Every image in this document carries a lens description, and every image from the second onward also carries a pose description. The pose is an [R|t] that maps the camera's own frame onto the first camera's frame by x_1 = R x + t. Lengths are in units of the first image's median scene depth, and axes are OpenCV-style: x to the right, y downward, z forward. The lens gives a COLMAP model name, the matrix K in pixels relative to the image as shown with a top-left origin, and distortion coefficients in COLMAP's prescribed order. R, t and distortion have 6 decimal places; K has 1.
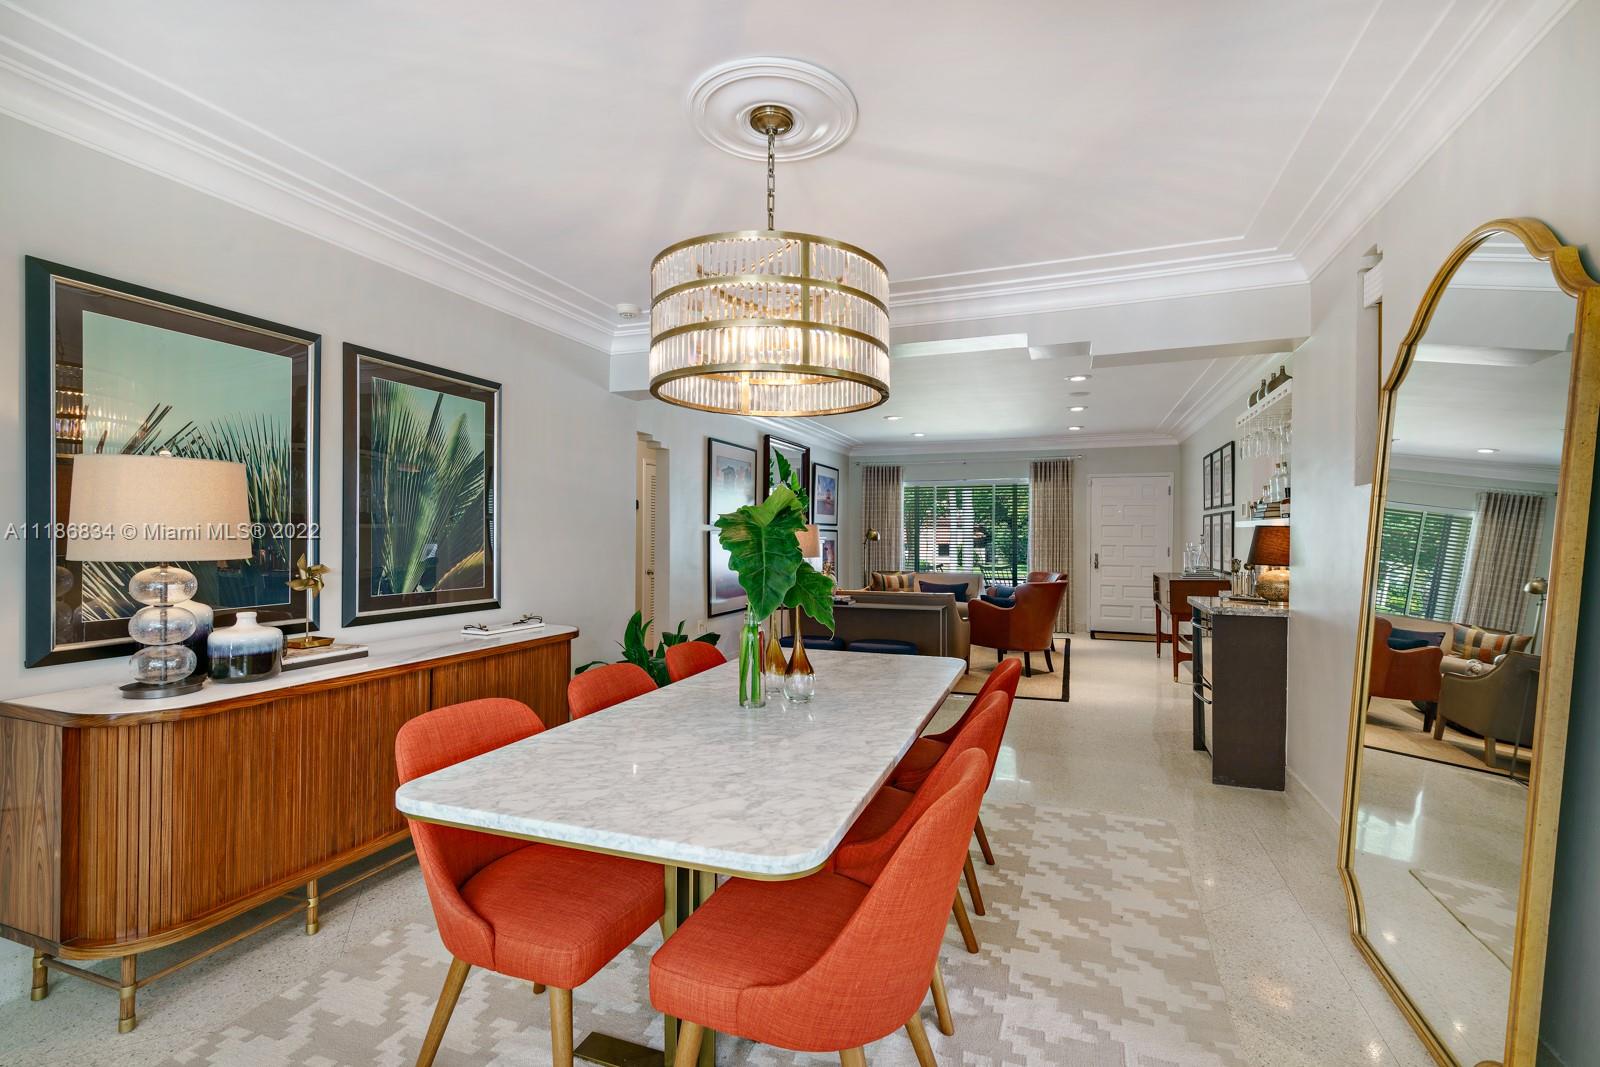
lens RADIAL K [[717.8, 0, 796.4], [0, 717.8, 532.2], [0, 0, 1]] dist [0.005964, 0.000929]
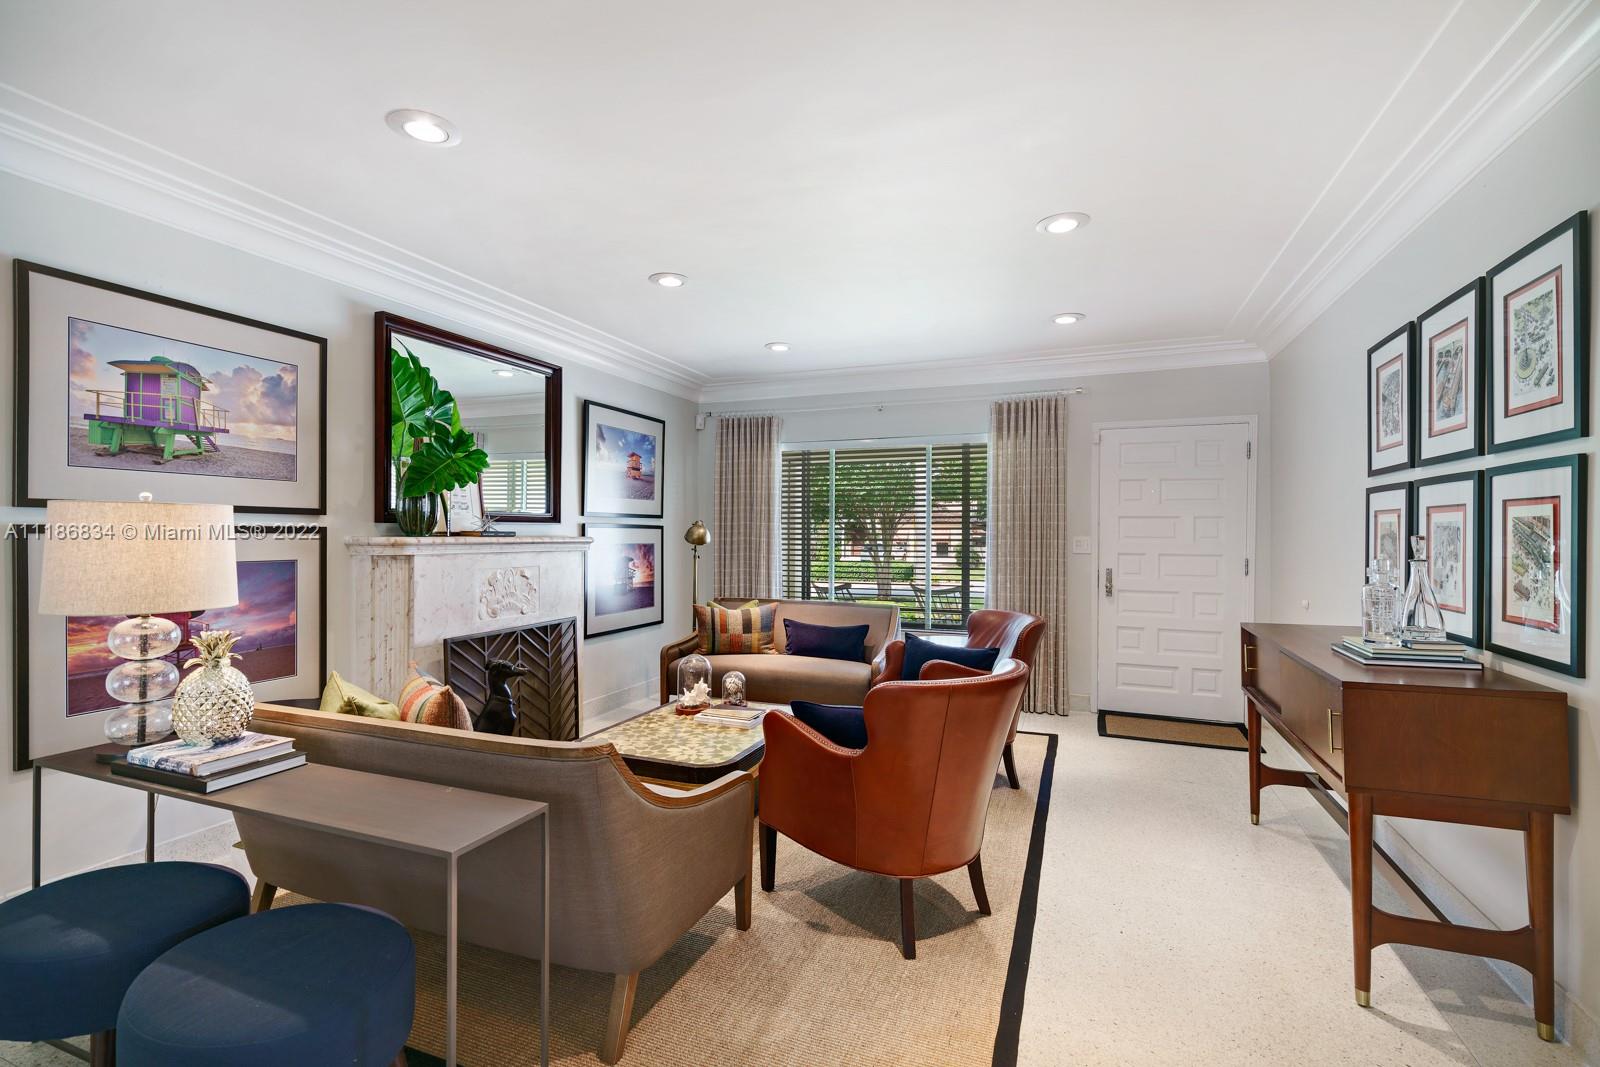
lens RADIAL K [[717.8, 0, 807.5], [0, 717.8, 529.4], [0, 0, 1]] dist [0.005964, 0.000929]
pose [[0.999999, 0.000598, -0.001132, 0.191309], [-0.000598, 1.000000, -0.000057, 0.000070], [0.001132, 0.000057, 0.999999, 0.458647]]
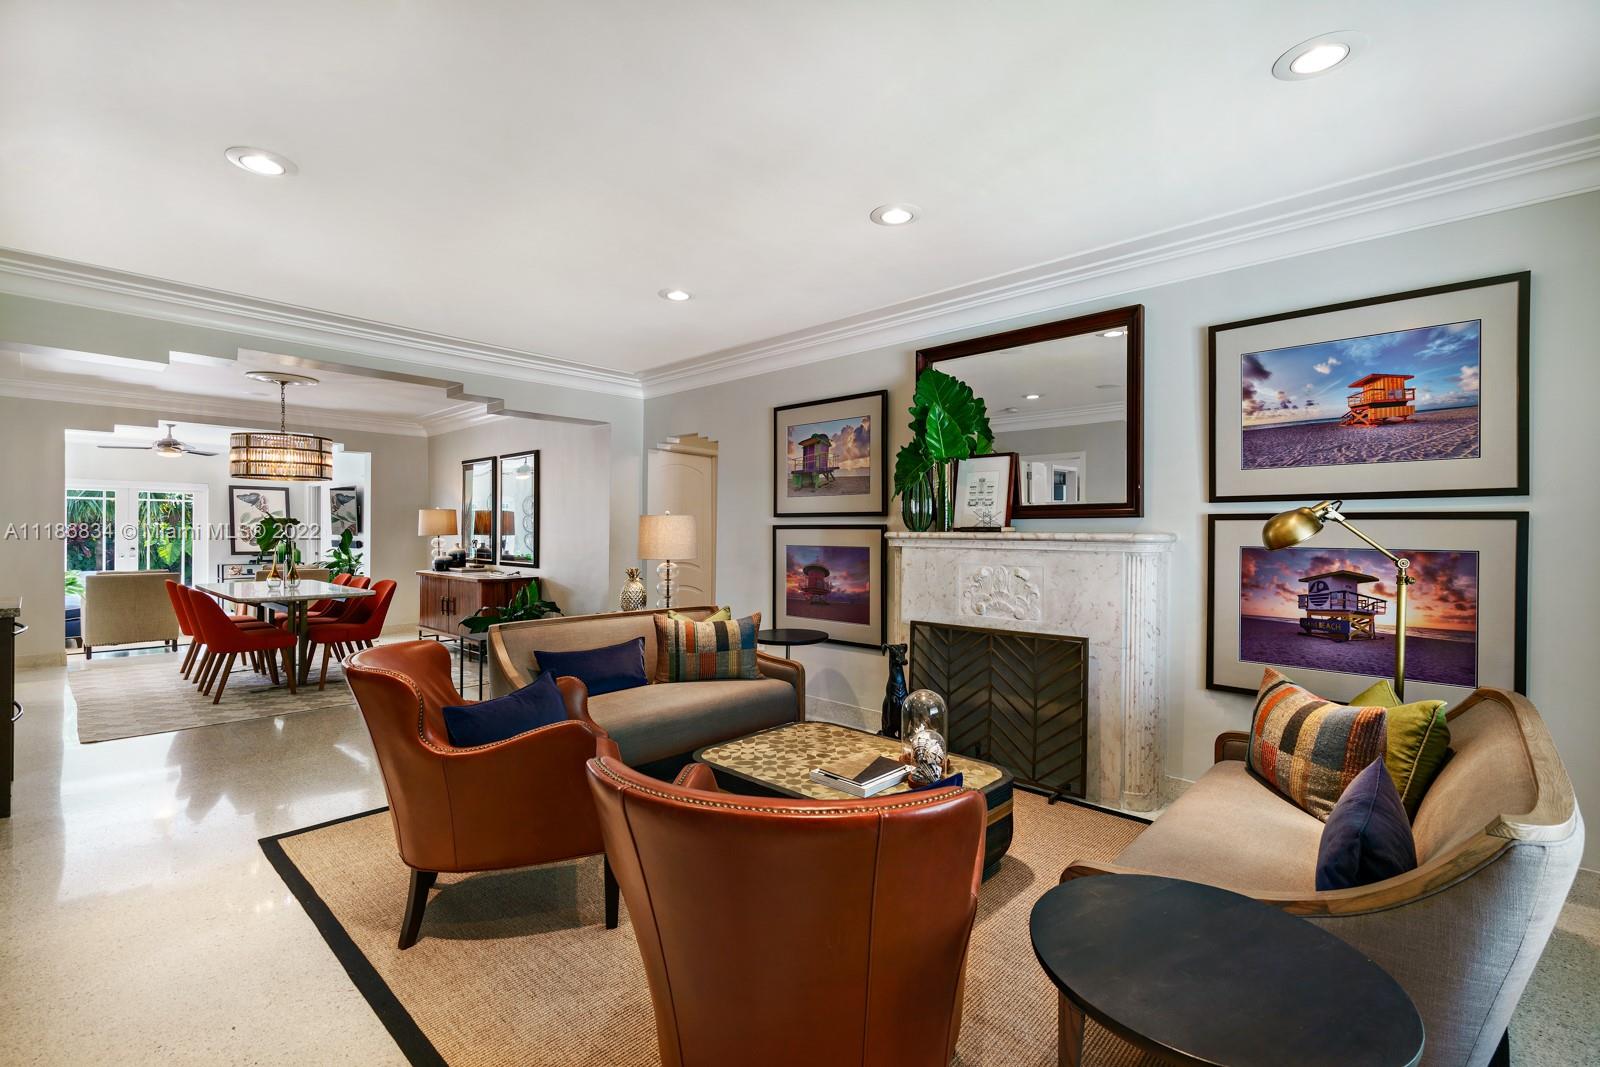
lens RADIAL K [[717.8, 0, 794.3], [0, 717.8, 530.8], [0, 0, 1]] dist [0.005964, 0.000929]
pose [[-0.385197, -0.007411, -0.922805, 0.427566], [-0.002265, 0.999972, -0.007086, 0.006789], [0.922832, -0.000639, -0.385203, 0.935834]]
